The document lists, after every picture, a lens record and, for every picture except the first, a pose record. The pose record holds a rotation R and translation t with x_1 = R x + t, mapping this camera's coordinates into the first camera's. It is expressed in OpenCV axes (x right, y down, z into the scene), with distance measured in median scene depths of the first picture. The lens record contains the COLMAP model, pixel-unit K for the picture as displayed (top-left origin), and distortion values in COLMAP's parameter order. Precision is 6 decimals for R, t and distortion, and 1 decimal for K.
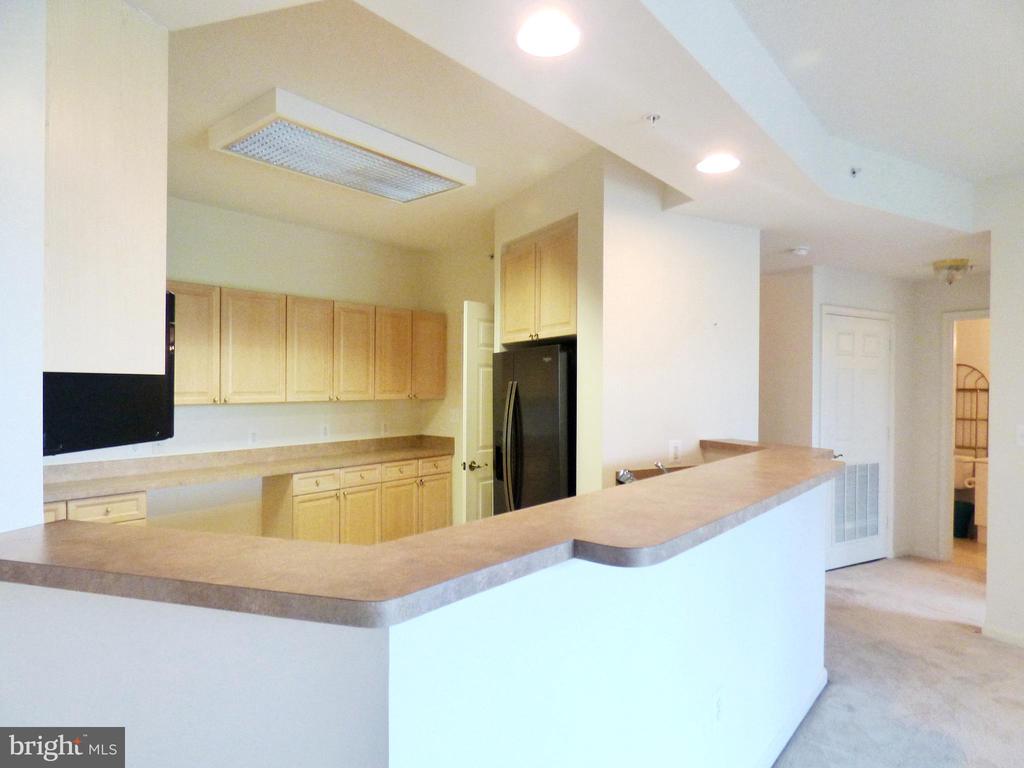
lens RADIAL K [[610.8, 0, 522.1], [0, 610.8, 382.2], [0, 0, 1]] dist [-0.021154, 0.007793]
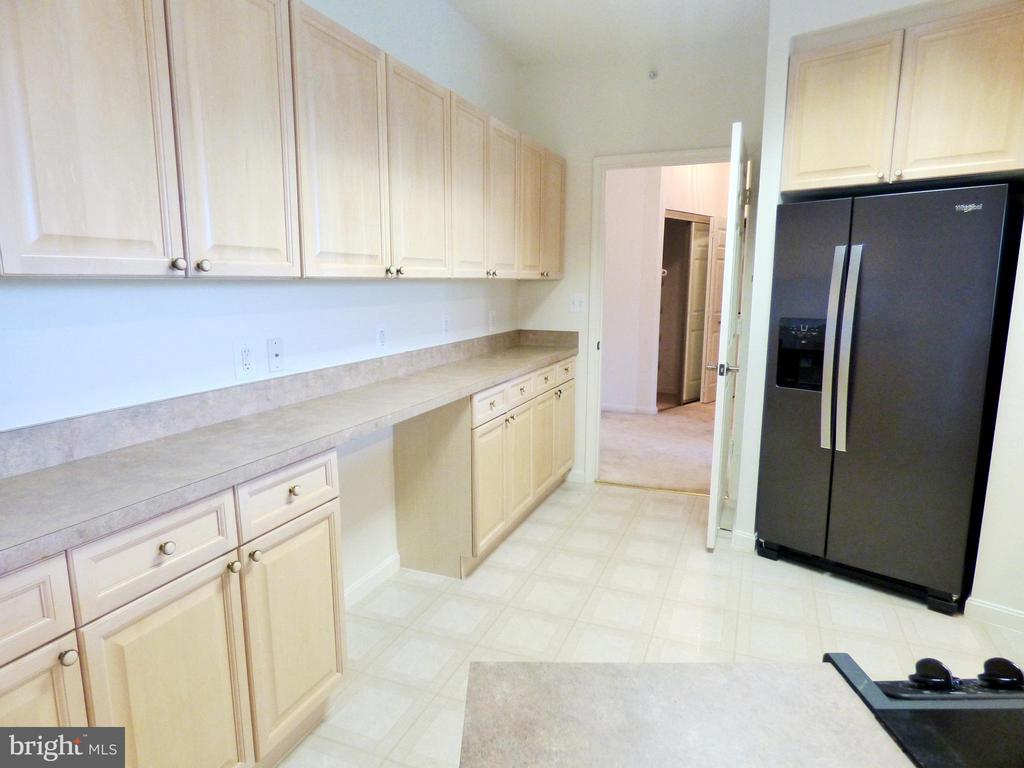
lens RADIAL K [[610.8, 0, 510.3], [0, 610.8, 384.9], [0, 0, 1]] dist [-0.021154, 0.007793]
pose [[0.960821, -0.045275, 0.273446, -0.510004], [-0.003221, 0.984678, 0.174353, 0.031382], [-0.277150, -0.168403, 0.945954, 0.396972]]
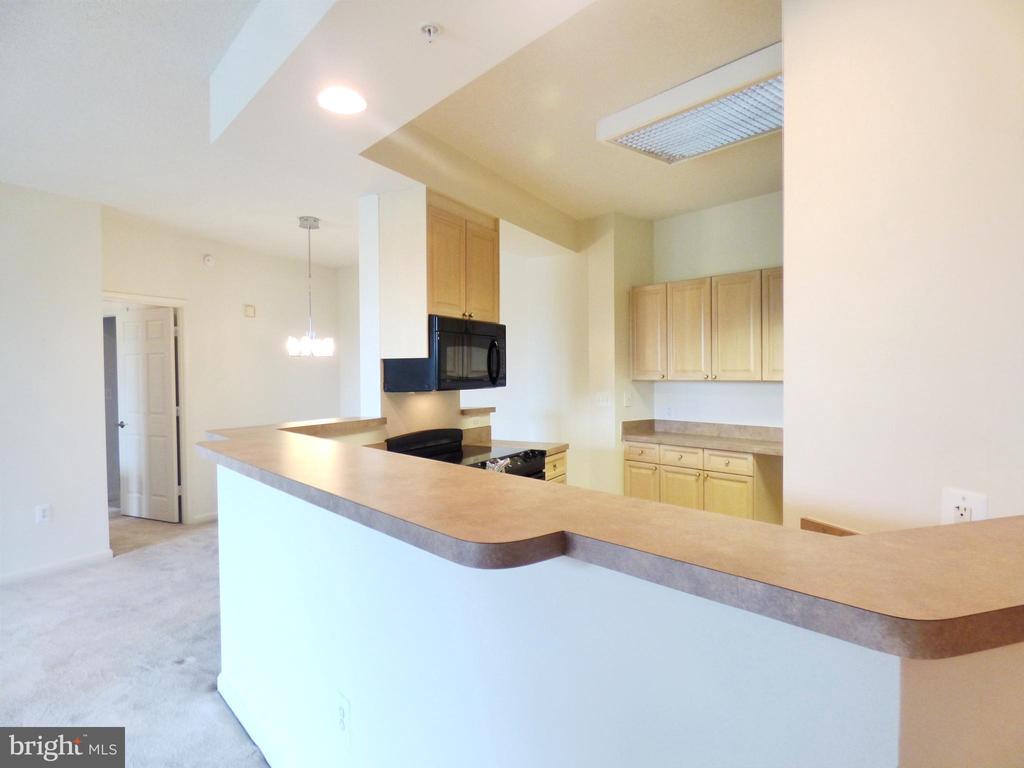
lens RADIAL K [[610.8, 0, 511.1], [0, 610.8, 377.1], [0, 0, 1]] dist [-0.021154, 0.007793]
pose [[-0.210912, 0.006418, -0.977484, 0.514152], [0.012195, 0.999918, 0.003934, 0.017737], [0.977429, -0.011090, -0.210973, 0.654312]]
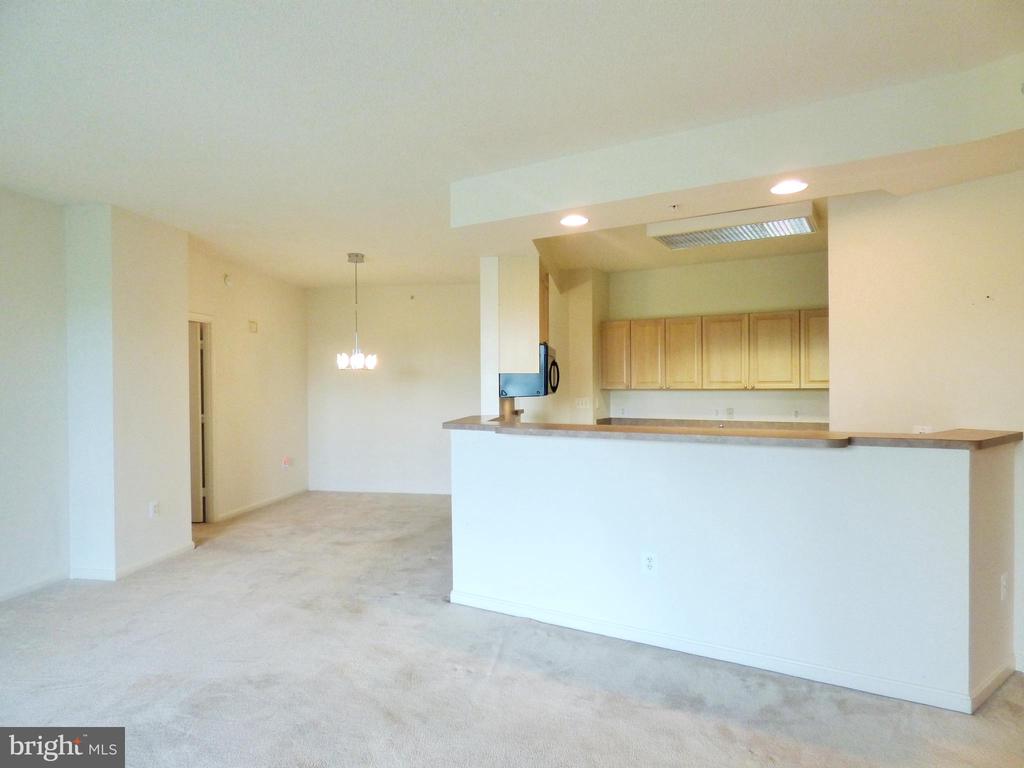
lens RADIAL K [[610.8, 0, 506.0], [0, 610.8, 381.5], [0, 0, 1]] dist [-0.021154, 0.007793]
pose [[0.120046, -0.003518, -0.992762, 0.897813], [0.011417, 0.999932, -0.002163, 0.011765], [0.992703, -0.011075, 0.120078, 0.183711]]
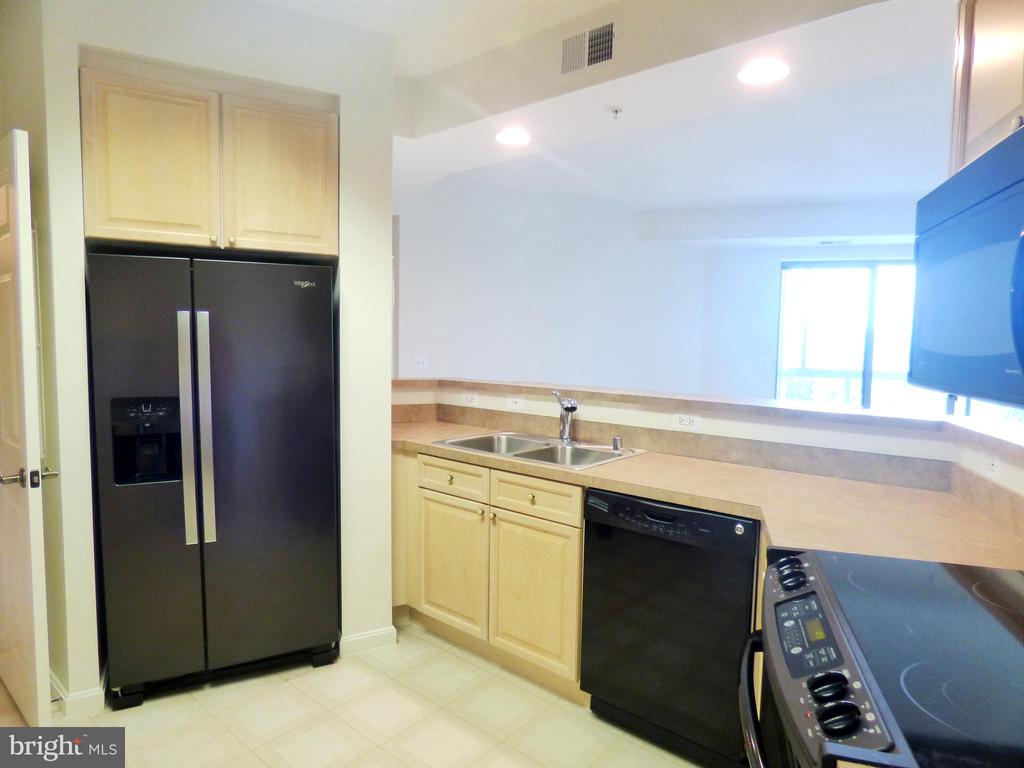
lens RADIAL K [[610.8, 0, 511.9], [0, 610.8, 391.0], [0, 0, 1]] dist [-0.021154, 0.007793]
pose [[0.024586, -0.076233, 0.996787, -0.546190], [-0.022068, 0.996804, 0.076778, 0.021365], [-0.999454, -0.023885, 0.022825, 0.603877]]
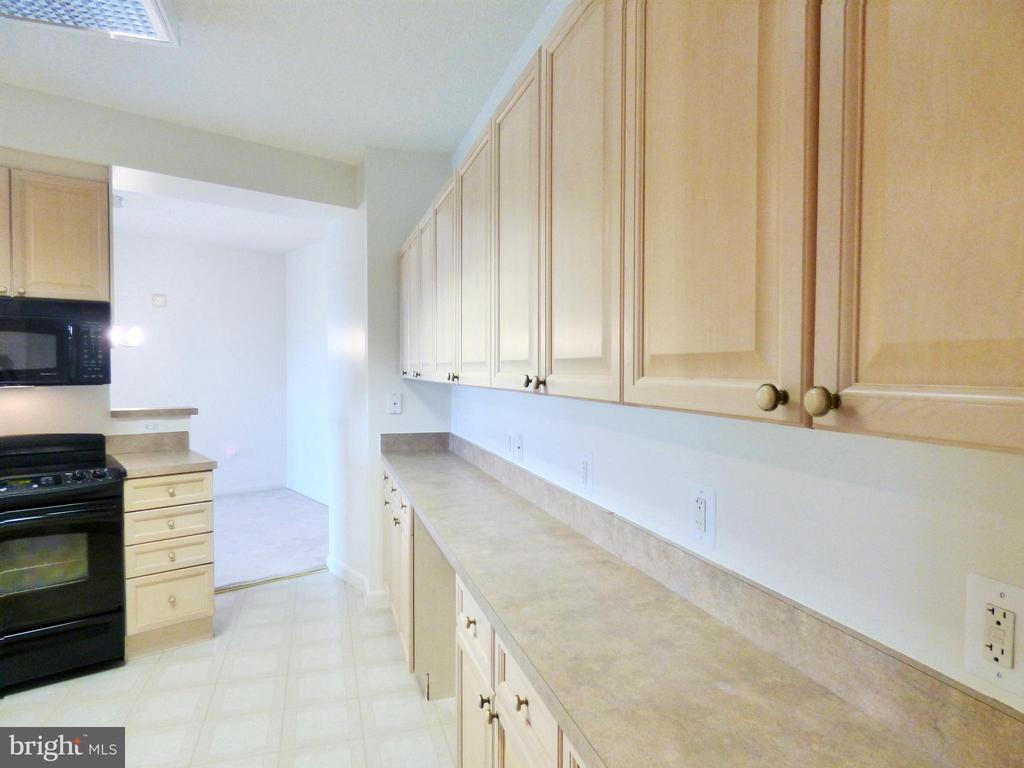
lens RADIAL K [[610.8, 0, 529.0], [0, 610.8, 391.2], [0, 0, 1]] dist [-0.021154, 0.007793]
pose [[-0.527987, 0.028160, -0.848785, -0.053801], [-0.002922, 0.999384, 0.034974, 0.018321], [0.849247, 0.020946, -0.527579, 1.251573]]
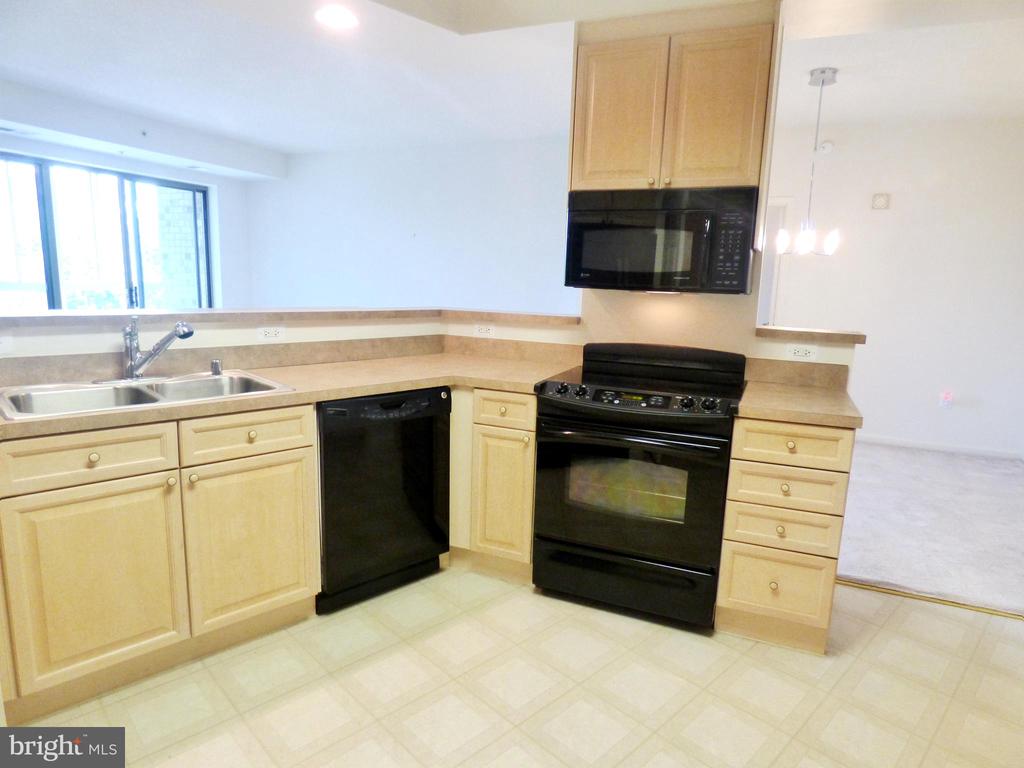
lens RADIAL K [[610.8, 0, 509.4], [0, 610.8, 382.2], [0, 0, 1]] dist [-0.021154, 0.007793]
pose [[-0.992386, -0.052470, 0.111428, -0.251451], [-0.033405, 0.985468, 0.166543, 0.030963], [-0.118547, 0.161553, -0.979718, 1.045445]]
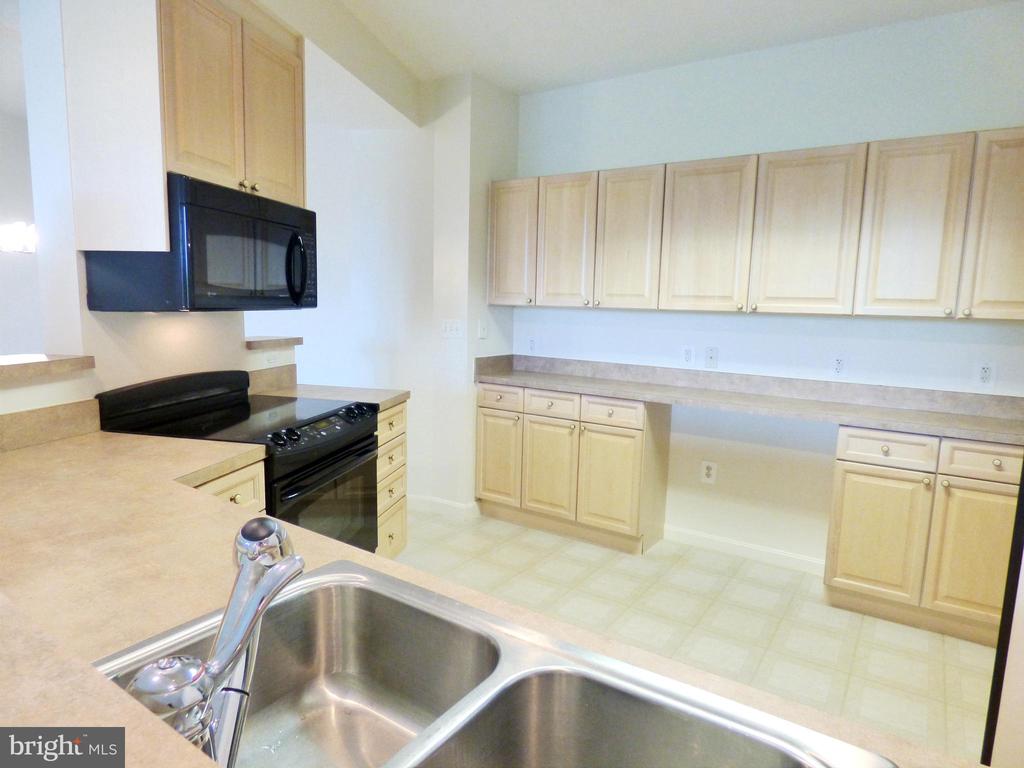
lens RADIAL K [[610.8, 0, 514.3], [0, 610.8, 381.0], [0, 0, 1]] dist [-0.021154, 0.007793]
pose [[0.080370, 0.128935, -0.988391, 0.232440], [-0.019579, 0.991611, 0.127763, 0.026901], [0.996573, 0.009083, 0.082220, 0.597448]]
